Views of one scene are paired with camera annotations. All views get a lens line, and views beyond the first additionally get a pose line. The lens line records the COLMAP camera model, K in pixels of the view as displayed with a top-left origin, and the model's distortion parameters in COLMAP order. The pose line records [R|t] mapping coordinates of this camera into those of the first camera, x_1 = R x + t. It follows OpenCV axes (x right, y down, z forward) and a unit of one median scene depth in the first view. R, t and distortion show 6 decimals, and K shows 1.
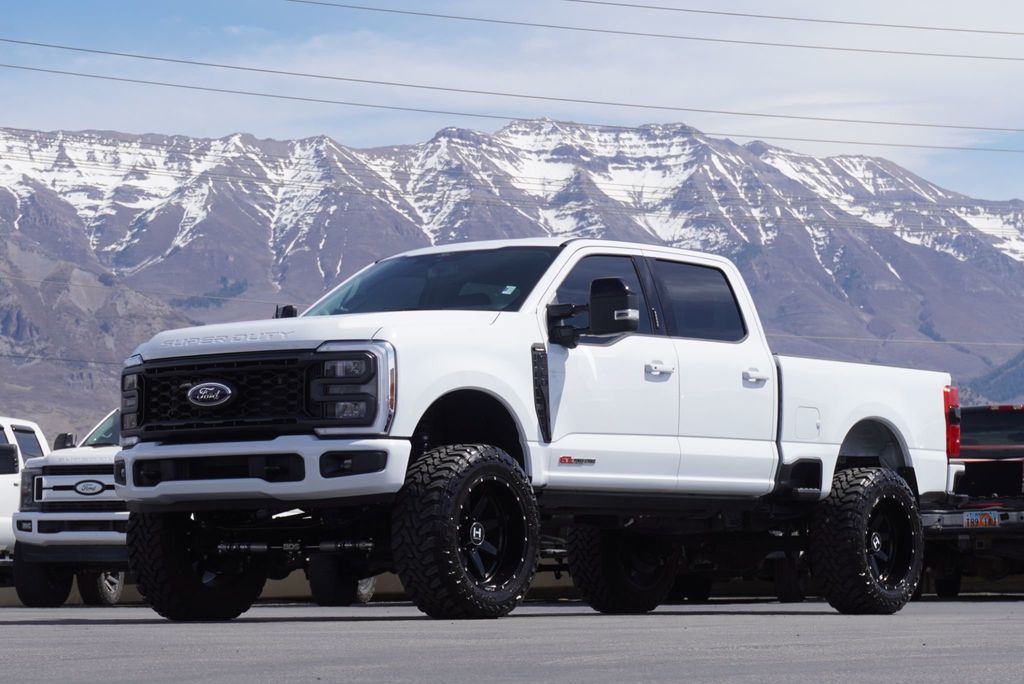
lens RADIAL K [[3013.6, 0, 517.7], [0, 3013.6, 335.4], [0, 0, 1]] dist [0.321268, 0.000000]
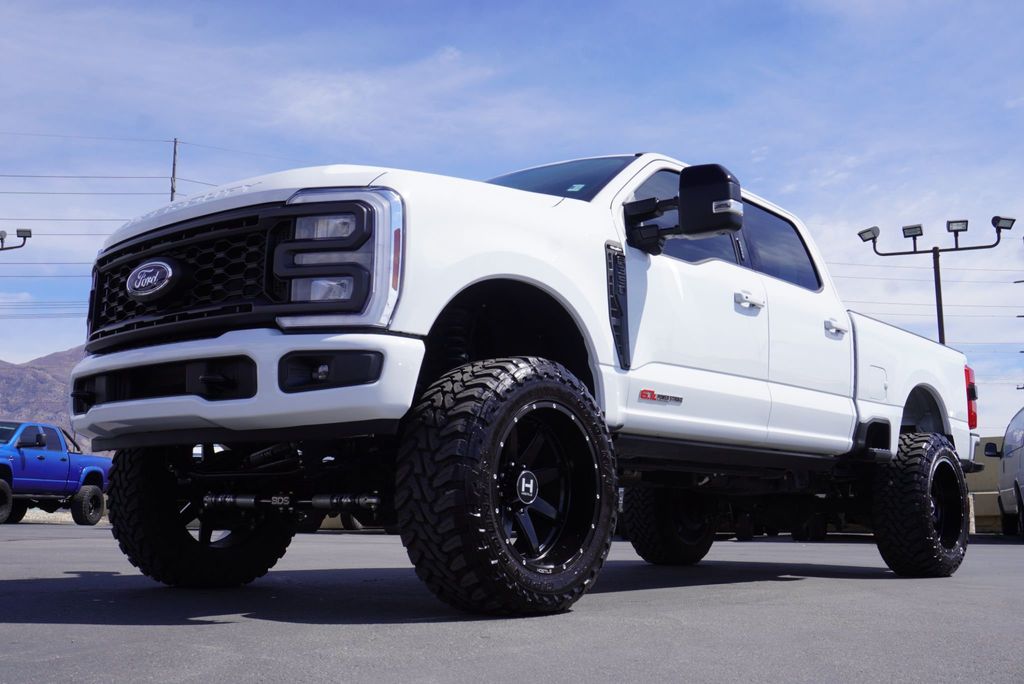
lens RADIAL K [[1086.5, 0, 527.0], [0, 1086.5, 332.6], [0, 0, 1]] dist [0.025264, 0.000000]
pose [[0.998978, 0.011469, -0.043731, -0.003047], [-0.015056, 0.996469, -0.082599, 0.049949], [0.042629, 0.083172, 0.995623, 0.733500]]
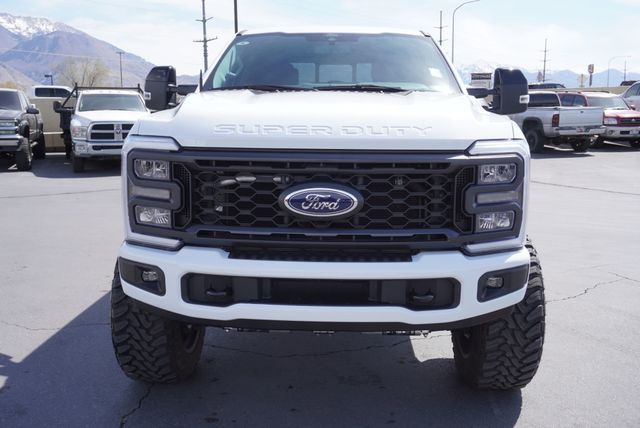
lens RADIAL K [[617.0, 0, 322.4], [0, 617.0, 208.5], [0, 0, 1]] dist [0.051378, 0.000000]
pose [[0.814690, -0.081063, 0.574203, -0.190082], [-0.059426, 0.973298, 0.221720, -0.014749], [-0.576844, -0.214756, 0.788119, 0.846425]]
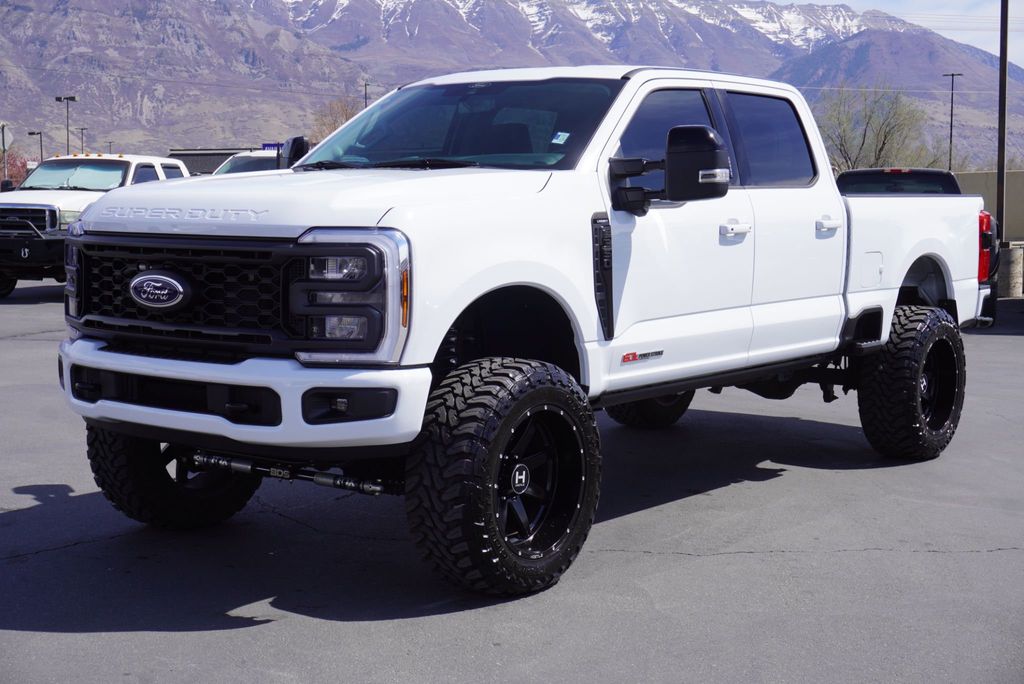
lens RADIAL K [[1515.5, 0, 507.9], [0, 1515.5, 323.8], [0, 0, 1]] dist [0.086144, 0.000000]
pose [[0.999879, 0.015272, 0.002940, -0.017800], [-0.015548, 0.986037, 0.165799, -0.033841], [-0.000367, -0.165825, 0.986155, 0.619736]]
